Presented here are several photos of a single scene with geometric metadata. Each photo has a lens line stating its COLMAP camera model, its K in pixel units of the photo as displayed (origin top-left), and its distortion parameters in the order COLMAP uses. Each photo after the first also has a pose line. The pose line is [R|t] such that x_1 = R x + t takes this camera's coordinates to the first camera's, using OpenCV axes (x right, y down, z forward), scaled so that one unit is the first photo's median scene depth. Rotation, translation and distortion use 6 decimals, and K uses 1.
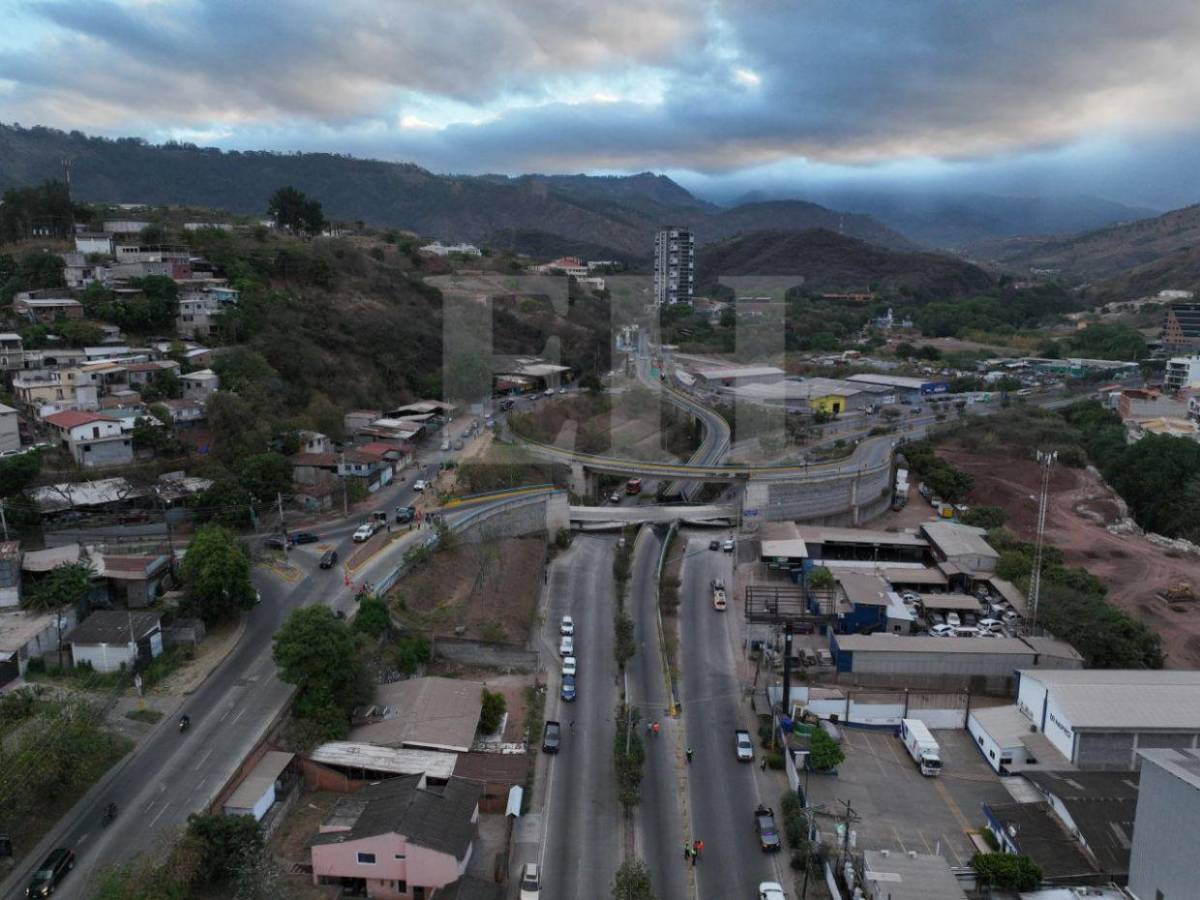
lens RADIAL K [[866.7, 0, 611.9], [0, 866.7, 442.8], [0, 0, 1]] dist [0.003170, 0.006384]
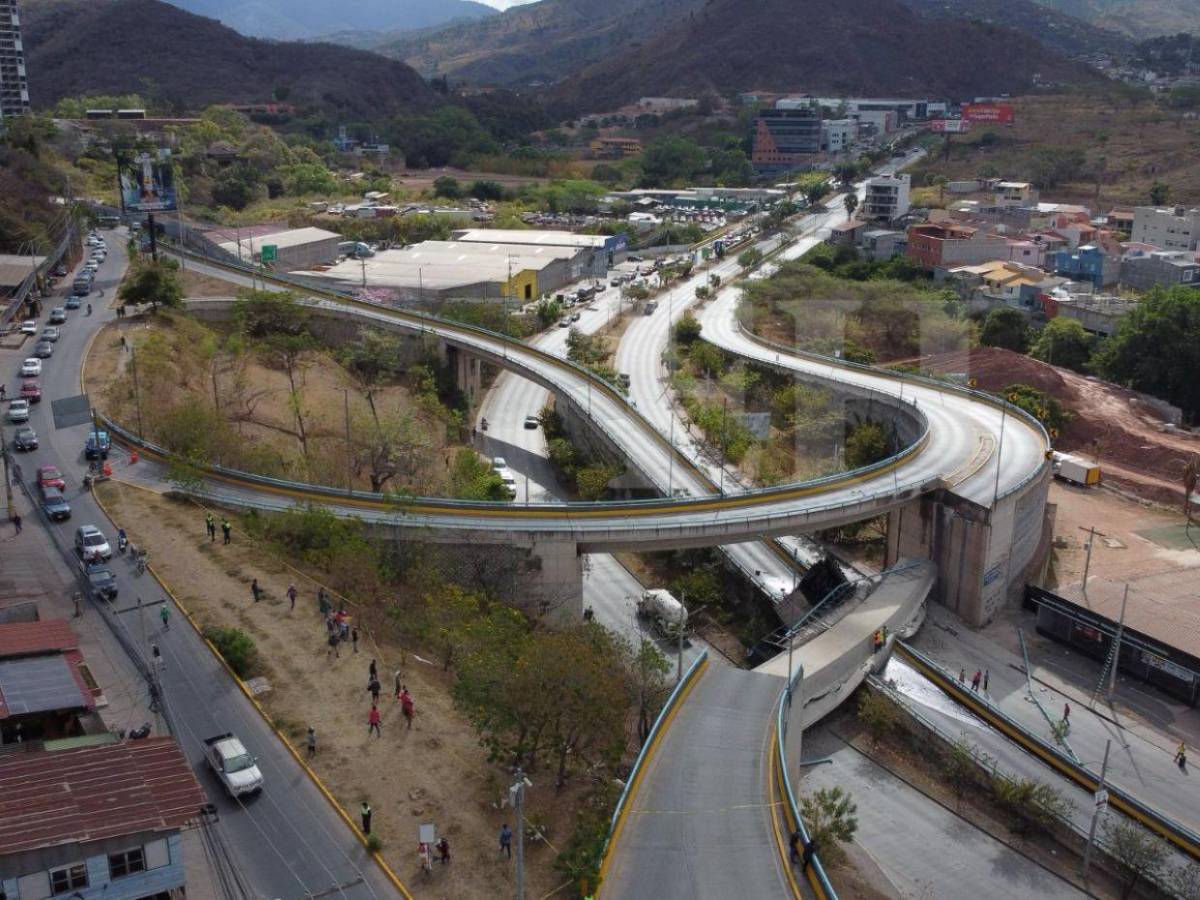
lens RADIAL K [[1207.4, 0, 600.0], [0, 1207.4, 450.0], [0, 0, 1]] dist [0.004173, -0.011481]
pose [[0.800916, -0.169458, 0.574297, -0.151352], [0.111033, 0.984515, 0.135654, -0.037627], [-0.588392, -0.044881, 0.807329, 0.316556]]
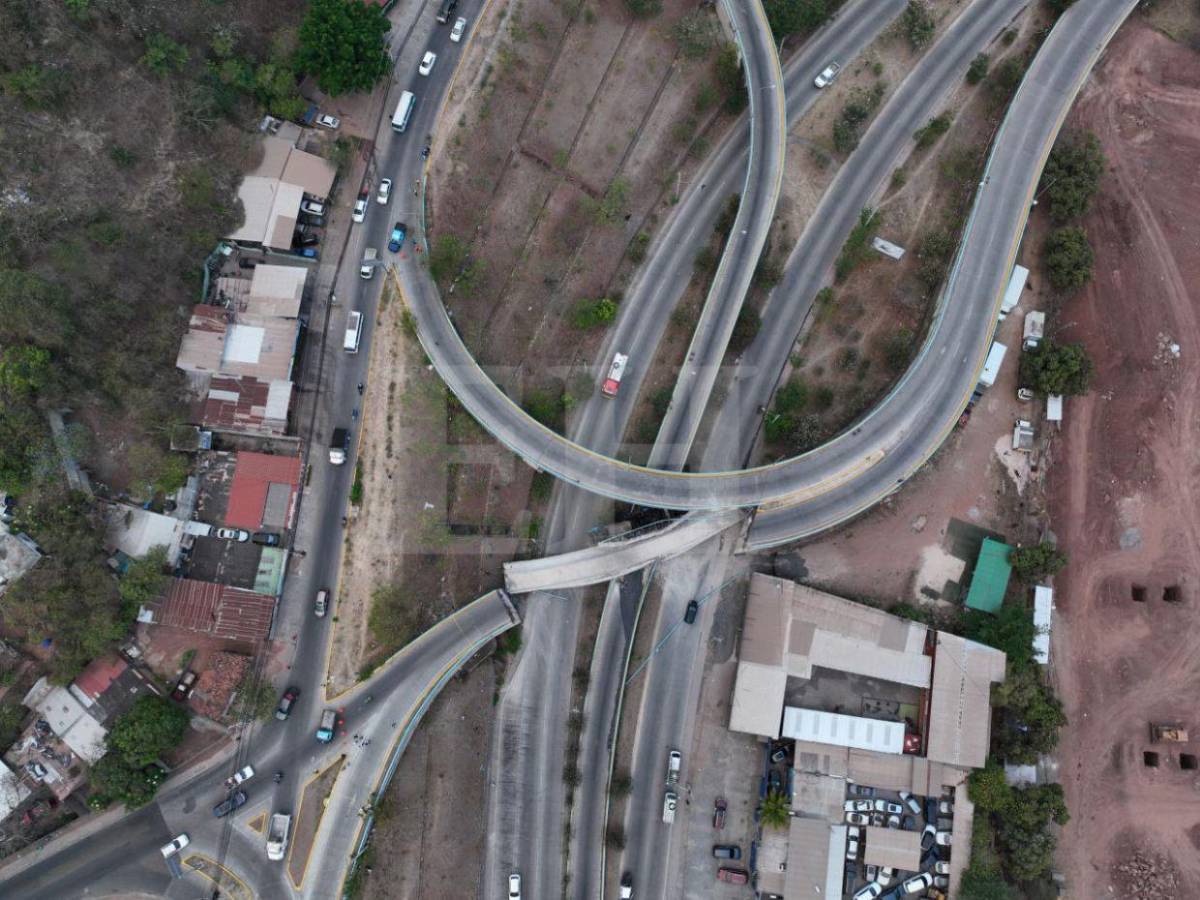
lens RADIAL K [[866.7, 0, 611.9], [0, 866.7, 442.8], [0, 0, 1]] dist [0.003170, 0.006384]
pose [[0.999049, 0.042209, -0.010951, 0.019659], [-0.005590, 0.373028, 0.927803, -0.342265], [0.043247, -0.926859, 0.372909, 0.385216]]
